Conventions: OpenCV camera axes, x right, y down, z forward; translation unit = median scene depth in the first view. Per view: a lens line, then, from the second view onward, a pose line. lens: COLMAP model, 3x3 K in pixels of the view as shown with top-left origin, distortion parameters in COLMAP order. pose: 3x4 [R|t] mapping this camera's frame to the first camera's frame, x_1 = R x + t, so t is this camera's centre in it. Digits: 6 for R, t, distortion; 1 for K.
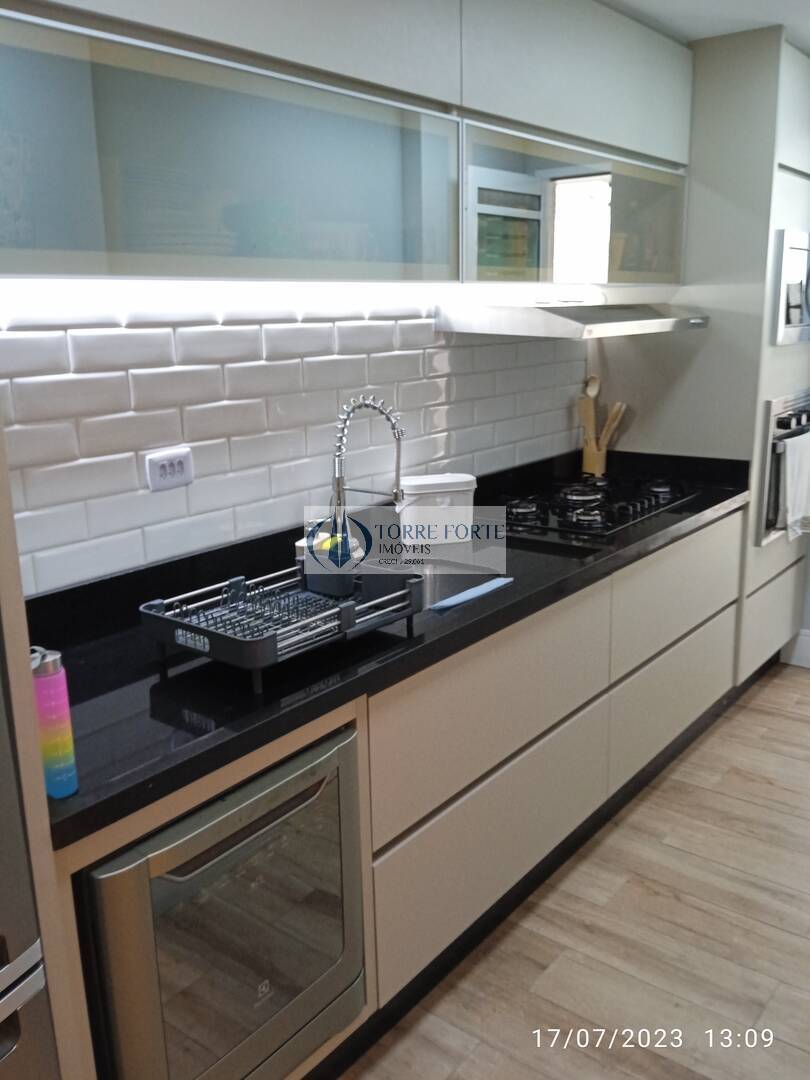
lens RADIAL K [[912.1, 0, 405.0], [0, 912.1, 540.0], [0, 0, 1]] dist [0.116293, -0.216493]
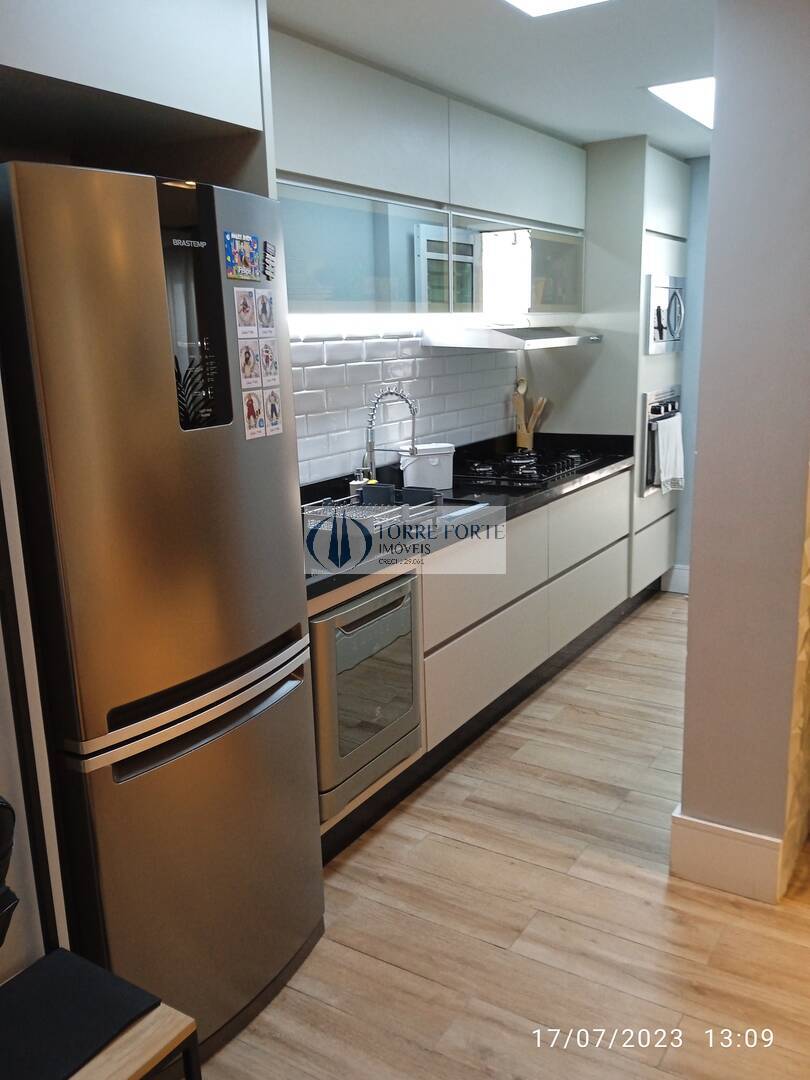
lens RADIAL K [[912.1, 0, 405.0], [0, 912.1, 540.0], [0, 0, 1]] dist [0.116293, -0.216493]
pose [[0.993746, -0.030863, 0.107315, -0.142383], [0.033233, 0.999240, -0.020366, 0.097549], [-0.106605, 0.023805, 0.994016, -0.390423]]
